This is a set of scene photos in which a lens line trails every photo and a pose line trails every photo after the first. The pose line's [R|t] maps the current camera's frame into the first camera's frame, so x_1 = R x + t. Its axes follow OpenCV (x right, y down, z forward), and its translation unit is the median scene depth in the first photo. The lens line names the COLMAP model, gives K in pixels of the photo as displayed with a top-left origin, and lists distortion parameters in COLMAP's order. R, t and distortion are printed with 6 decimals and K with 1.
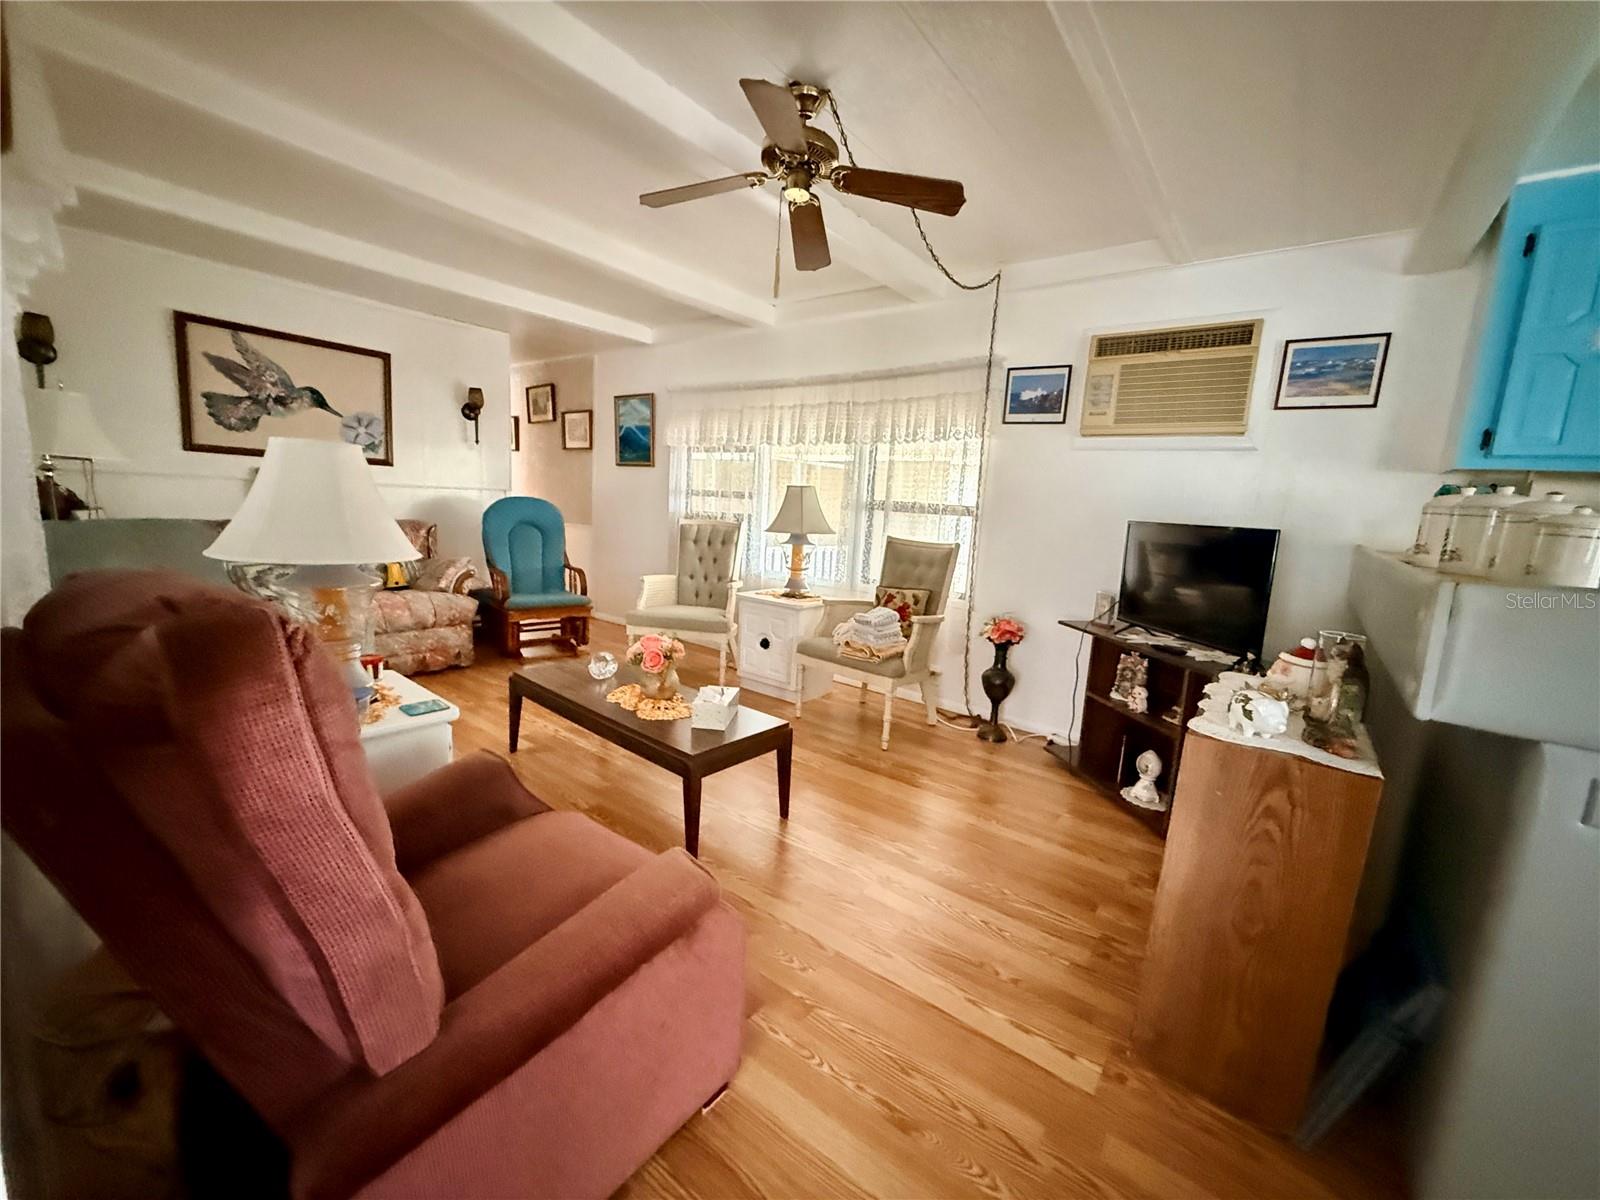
lens RADIAL K [[643.4, 0, 799.2], [0, 643.4, 595.0], [0, 0, 1]] dist [0.004179, 0.000096]
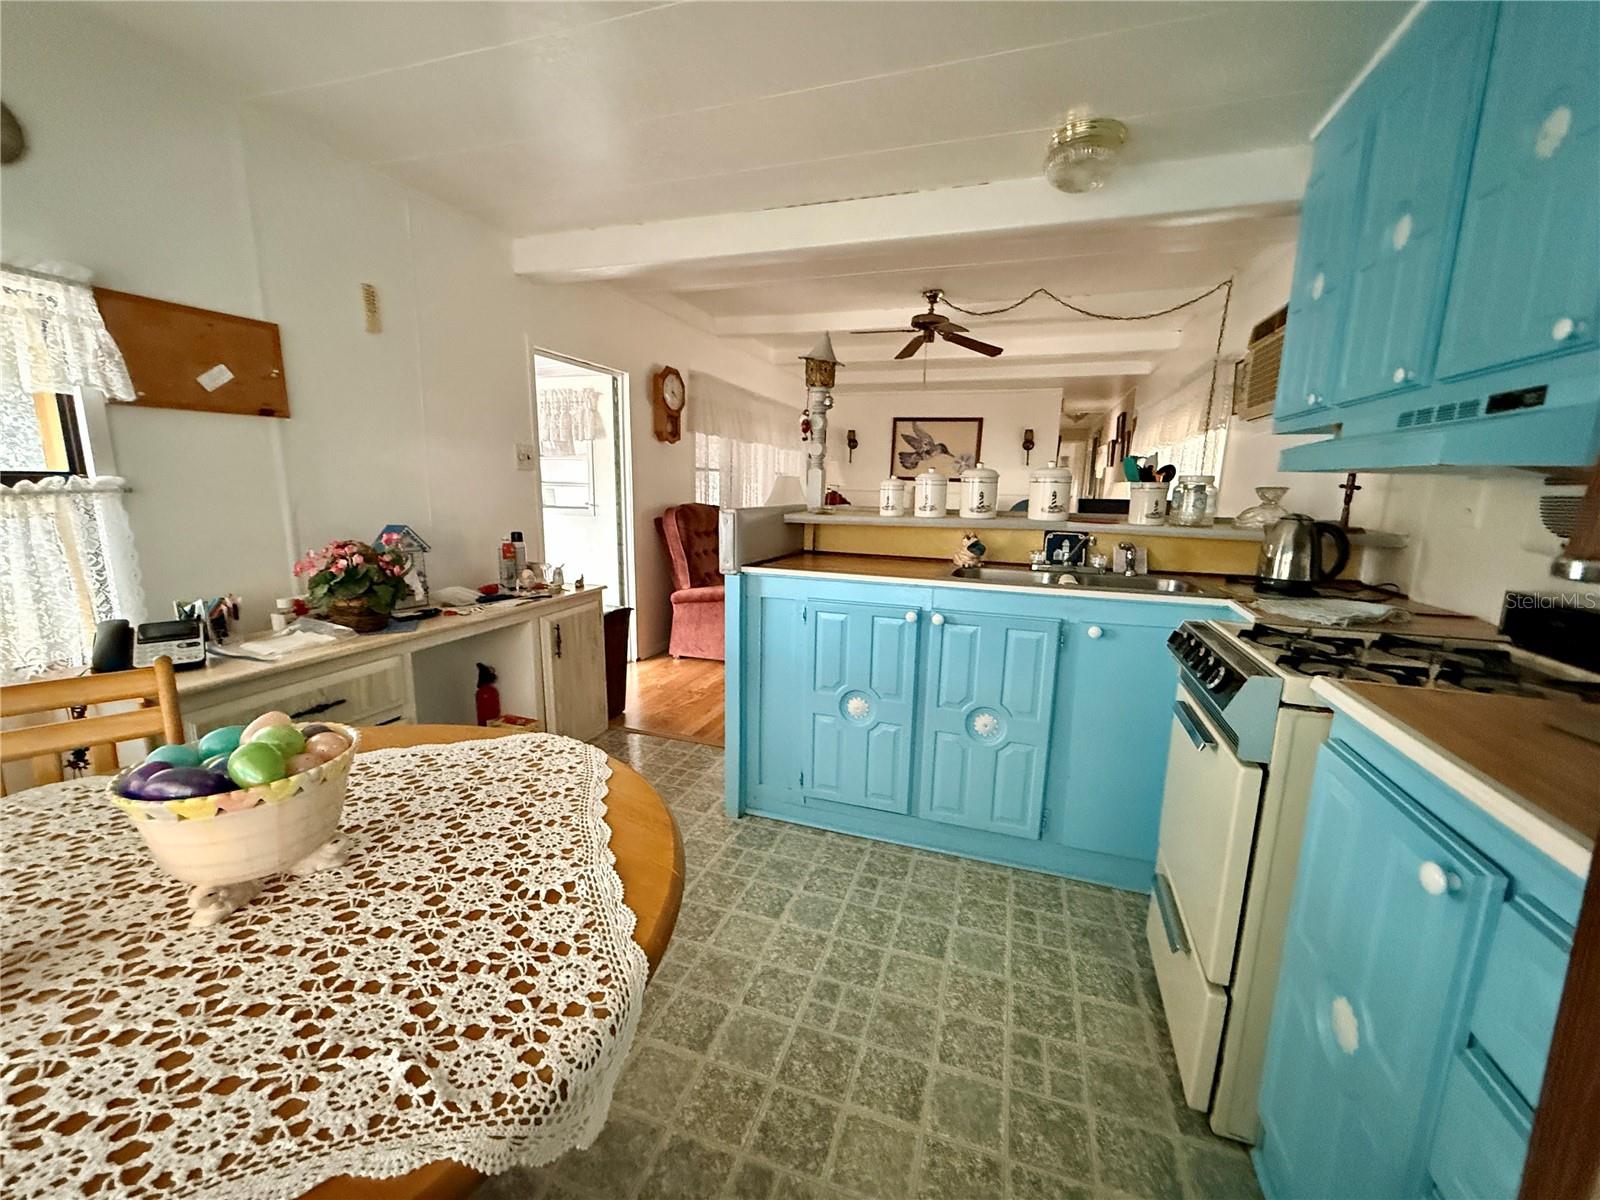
lens RADIAL K [[643.4, 0, 802.2], [0, 643.4, 601.0], [0, 0, 1]] dist [0.004179, 0.000096]
pose [[0.326148, 0.124311, -0.937110, 1.009781], [-0.148773, 0.985712, 0.078980, 0.051150], [0.933539, 0.113657, 0.339982, 0.024505]]
